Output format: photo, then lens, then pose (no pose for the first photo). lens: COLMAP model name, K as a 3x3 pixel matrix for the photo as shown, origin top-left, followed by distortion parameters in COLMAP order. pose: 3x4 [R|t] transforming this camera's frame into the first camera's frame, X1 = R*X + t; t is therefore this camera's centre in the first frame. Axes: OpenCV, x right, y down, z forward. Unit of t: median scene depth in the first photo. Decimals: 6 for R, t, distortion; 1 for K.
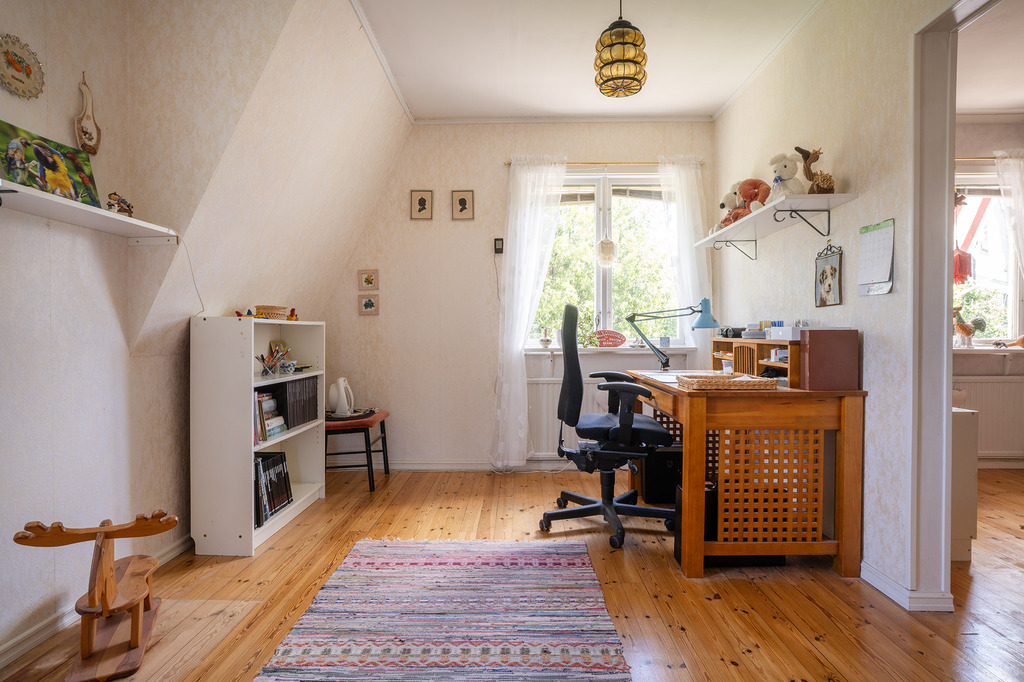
lens RADIAL K [[579.2, 0, 505.3], [0, 579.2, 340.9], [0, 0, 1]] dist [-0.028677, 0.010227]
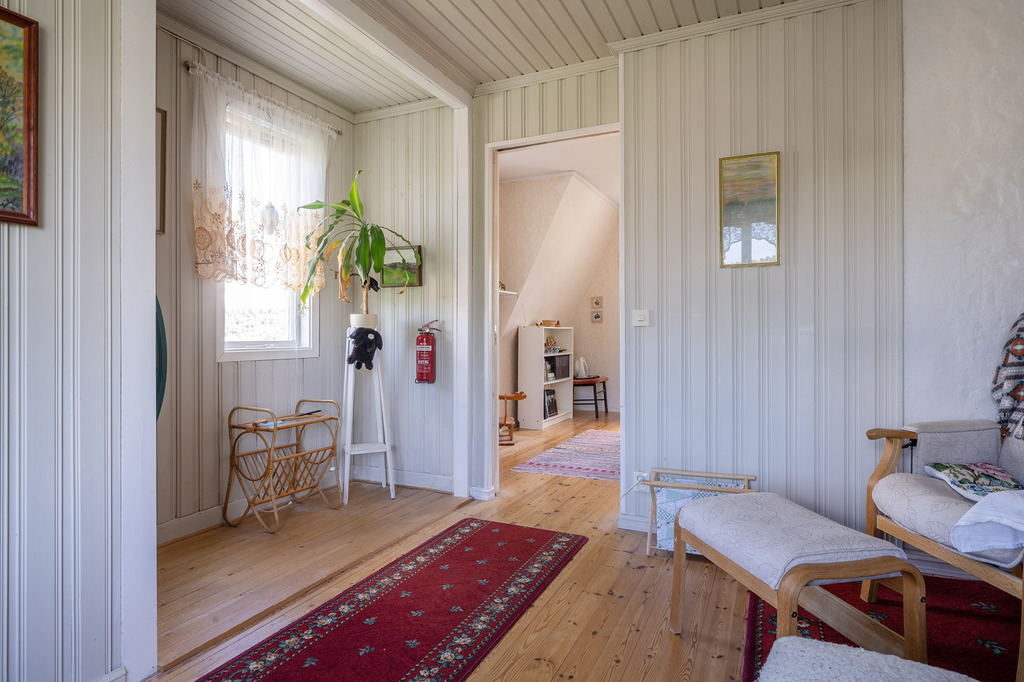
lens RADIAL K [[579.2, 0, 507.2], [0, 579.2, 336.3], [0, 0, 1]] dist [-0.028677, 0.010227]
pose [[0.918377, 0.002470, -0.395699, 0.266715], [-0.004319, 0.999984, -0.003782, 0.006285], [0.395683, 0.005182, 0.918373, -0.919098]]
